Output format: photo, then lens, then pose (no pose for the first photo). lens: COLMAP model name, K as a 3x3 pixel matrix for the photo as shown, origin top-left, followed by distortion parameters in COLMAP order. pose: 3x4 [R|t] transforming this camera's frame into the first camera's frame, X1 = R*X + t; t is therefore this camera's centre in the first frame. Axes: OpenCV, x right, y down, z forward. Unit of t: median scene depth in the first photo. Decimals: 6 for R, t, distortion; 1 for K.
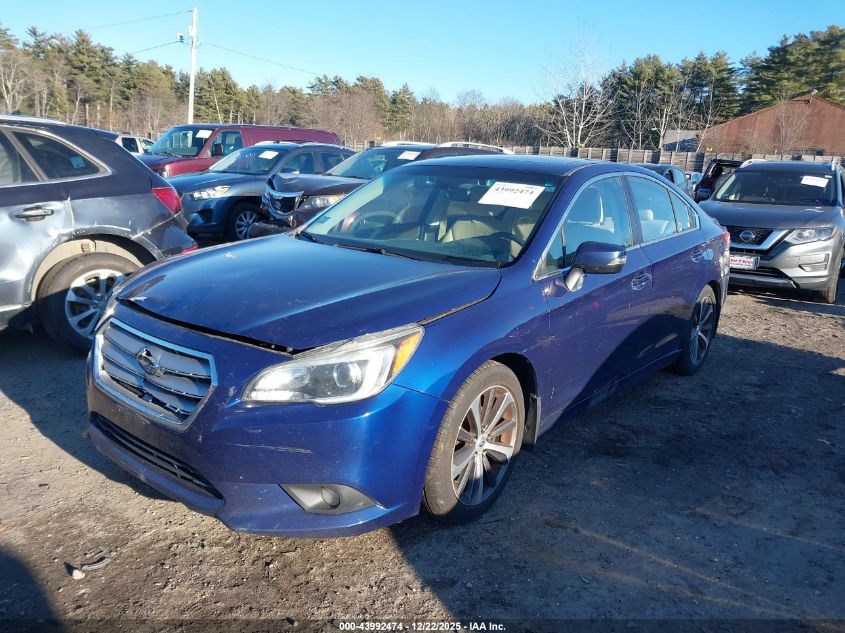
lens RADIAL K [[667.2, 0, 422.5], [0, 667.2, 316.5], [0, 0, 1]] dist [0.007358, -0.007859]
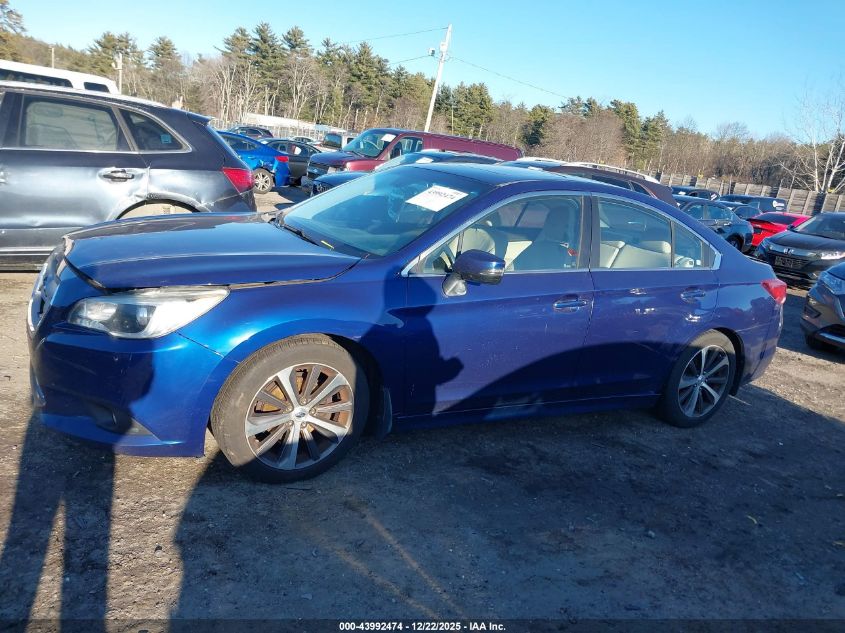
lens RADIAL K [[667.2, 0, 422.5], [0, 667.2, 316.5], [0, 0, 1]] dist [0.007358, -0.007859]
pose [[0.935924, 0.166676, -0.310266, 0.346759], [-0.174701, 0.984620, 0.001949, -0.000302], [0.305819, 0.052380, 0.950648, 0.020916]]
